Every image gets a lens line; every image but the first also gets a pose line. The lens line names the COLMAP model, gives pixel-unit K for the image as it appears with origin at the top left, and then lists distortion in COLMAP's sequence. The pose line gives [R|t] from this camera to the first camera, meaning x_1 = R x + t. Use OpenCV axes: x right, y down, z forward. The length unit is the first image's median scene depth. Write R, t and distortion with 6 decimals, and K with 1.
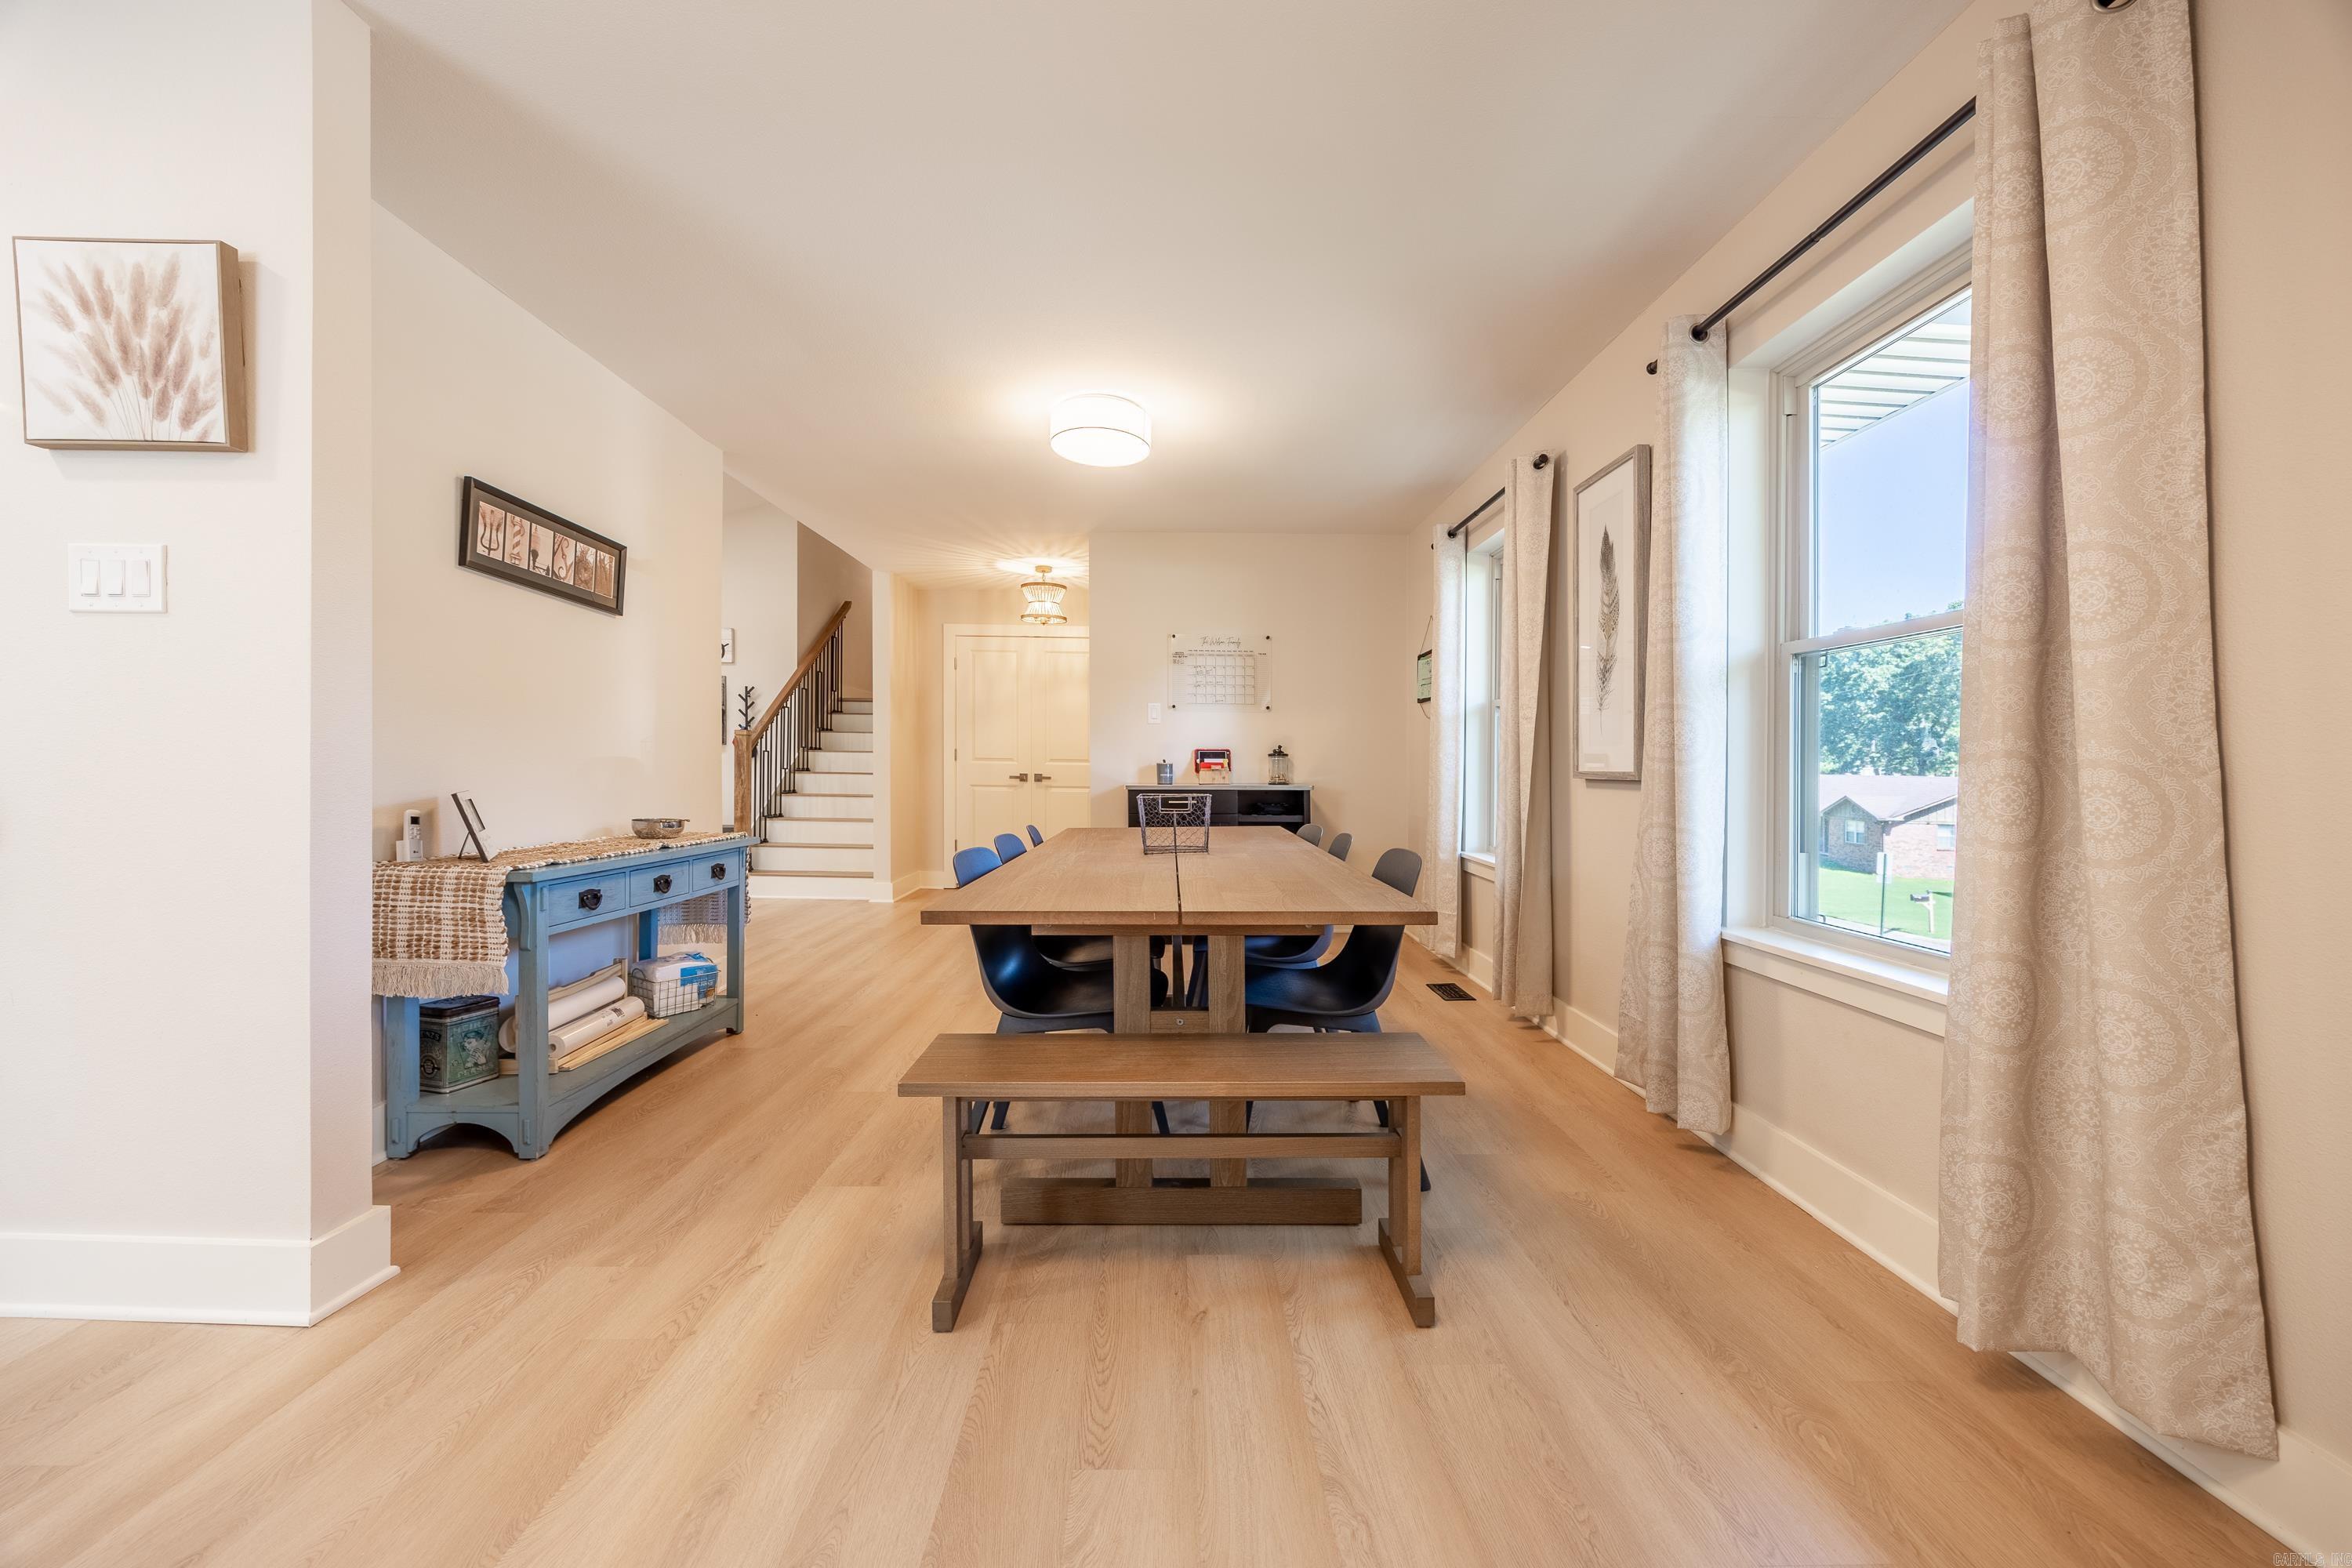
lens RADIAL K [[912.0, 0, 1180.1], [0, 912.0, 776.3], [0, 0, 1]] dist [0.000199, 0.000499]
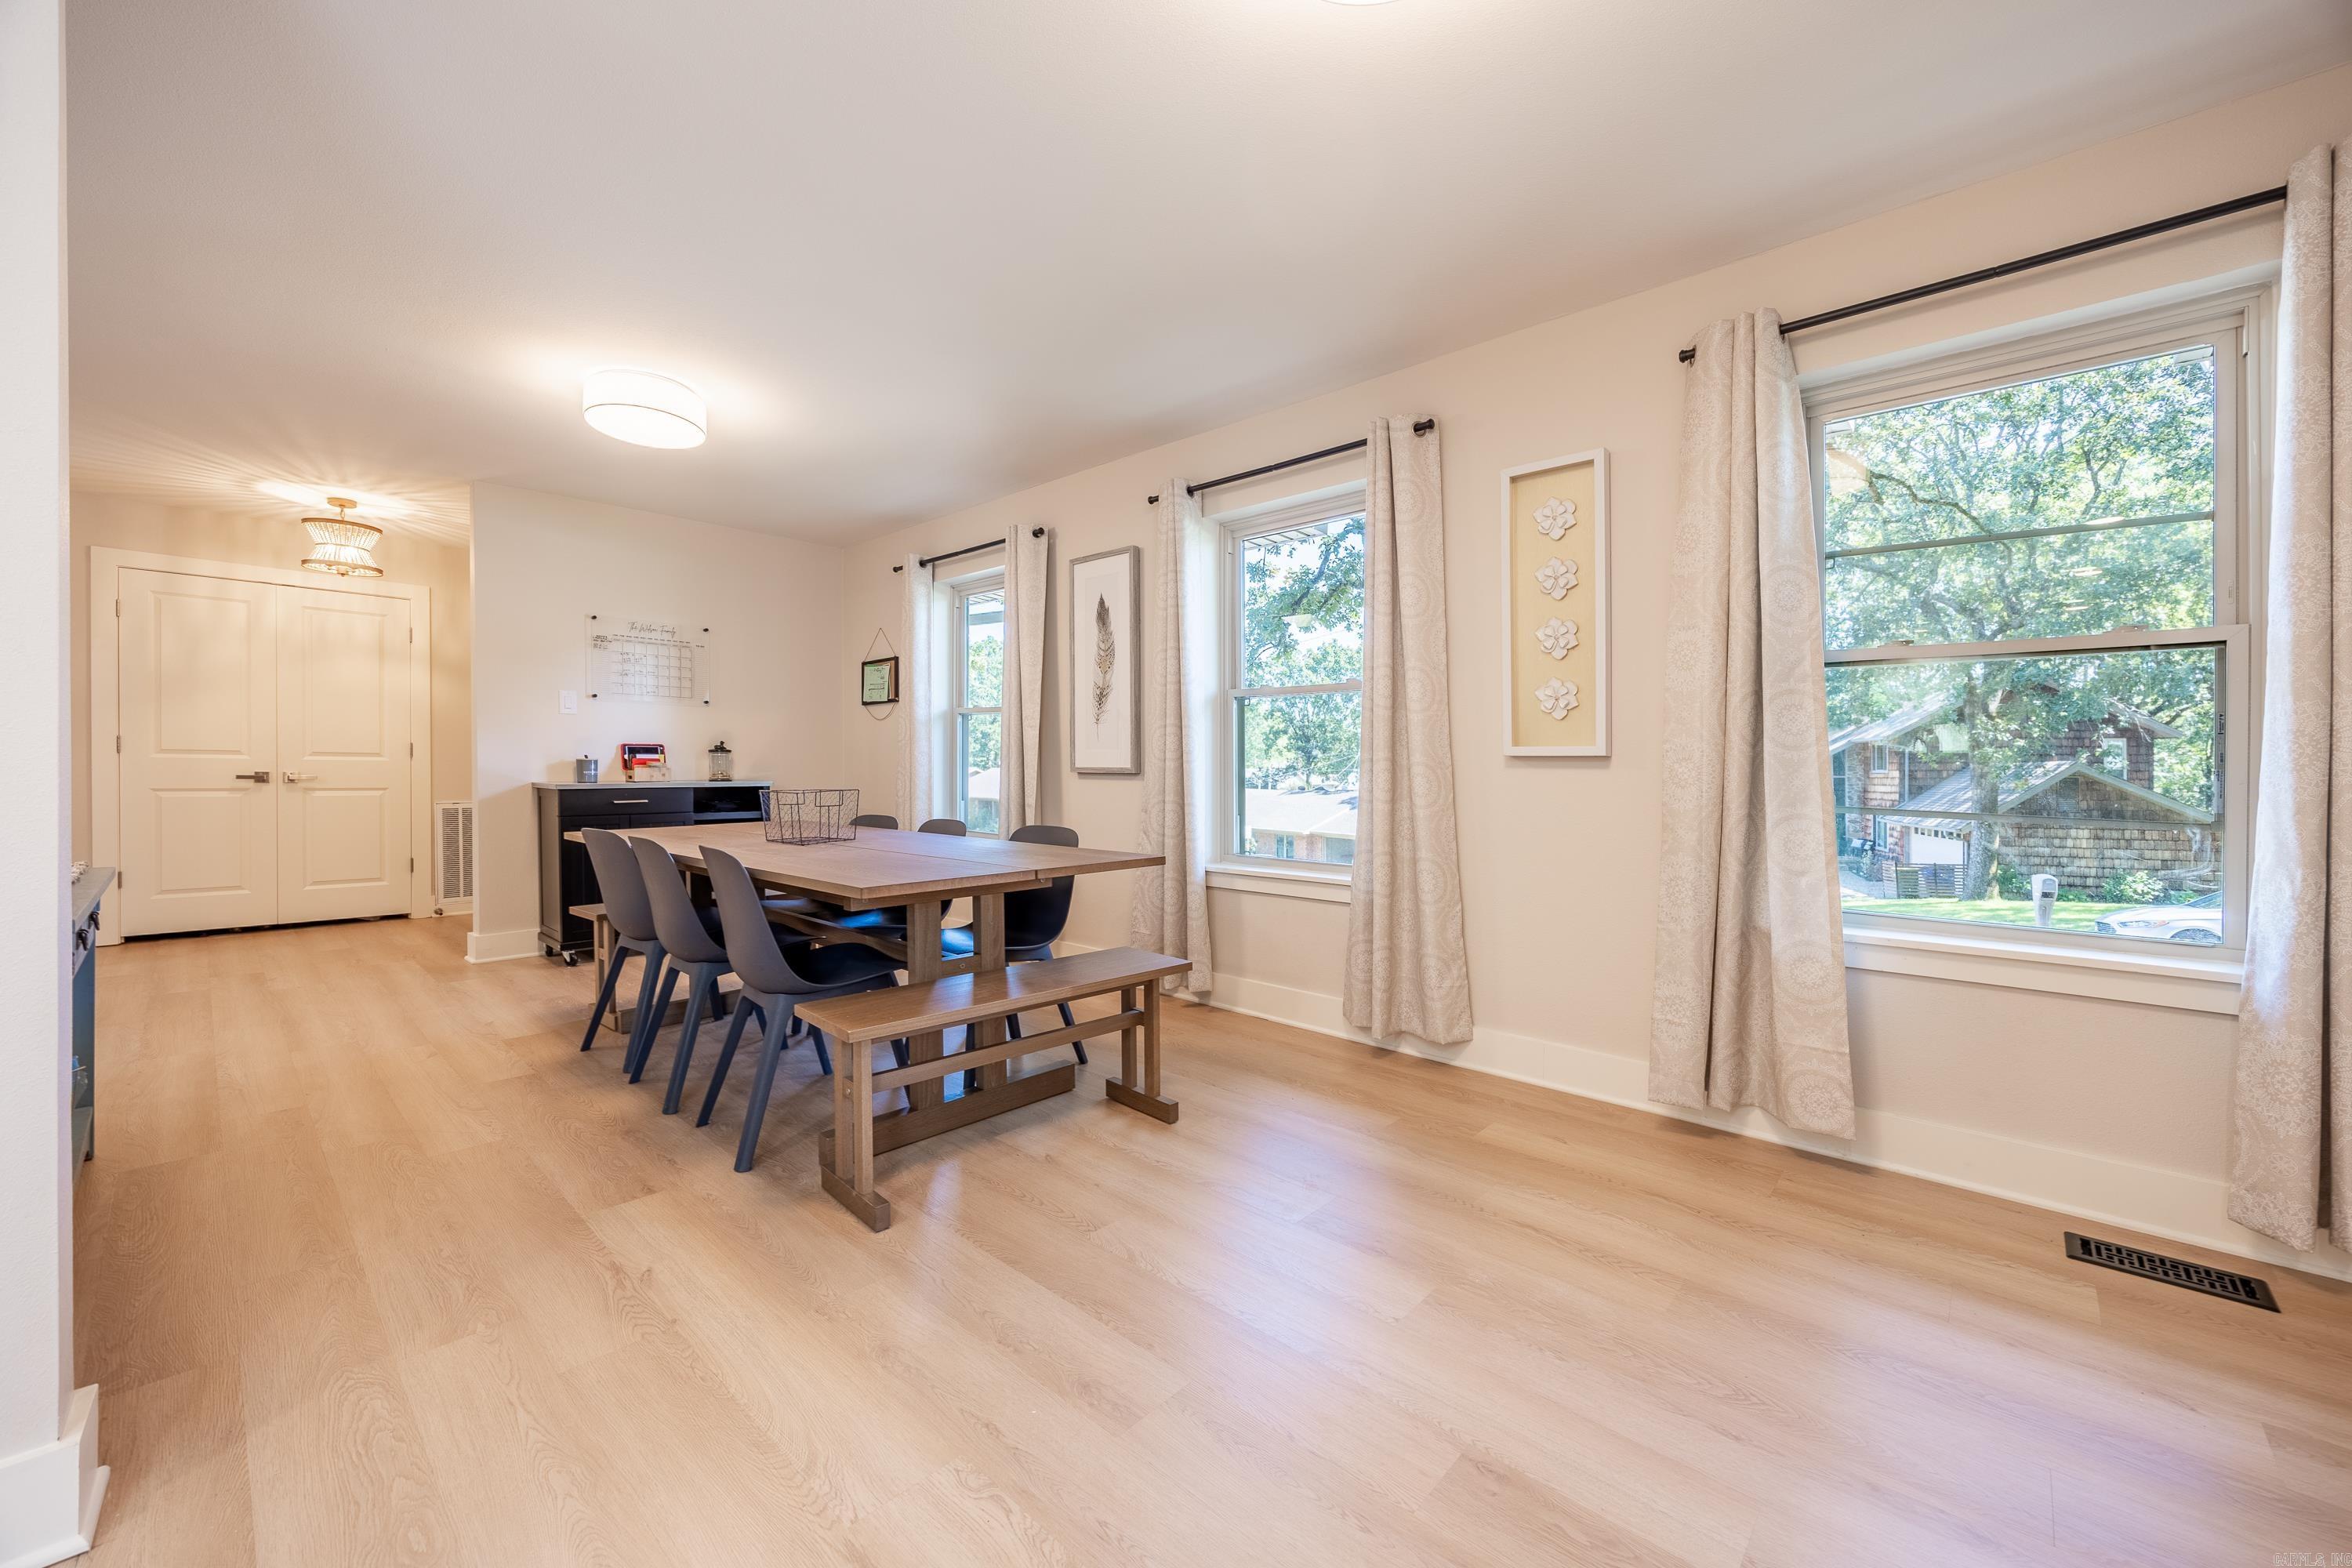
lens RADIAL K [[918.5, 0, 1180.8], [0, 918.5, 762.8], [0, 0, 1]] dist [0.000161, 0.000181]
pose [[0.689355, -0.000973, 0.724423, -0.445853], [0.006987, 0.999962, -0.005306, -0.003240], [-0.724390, 0.008720, 0.689335, -0.064862]]
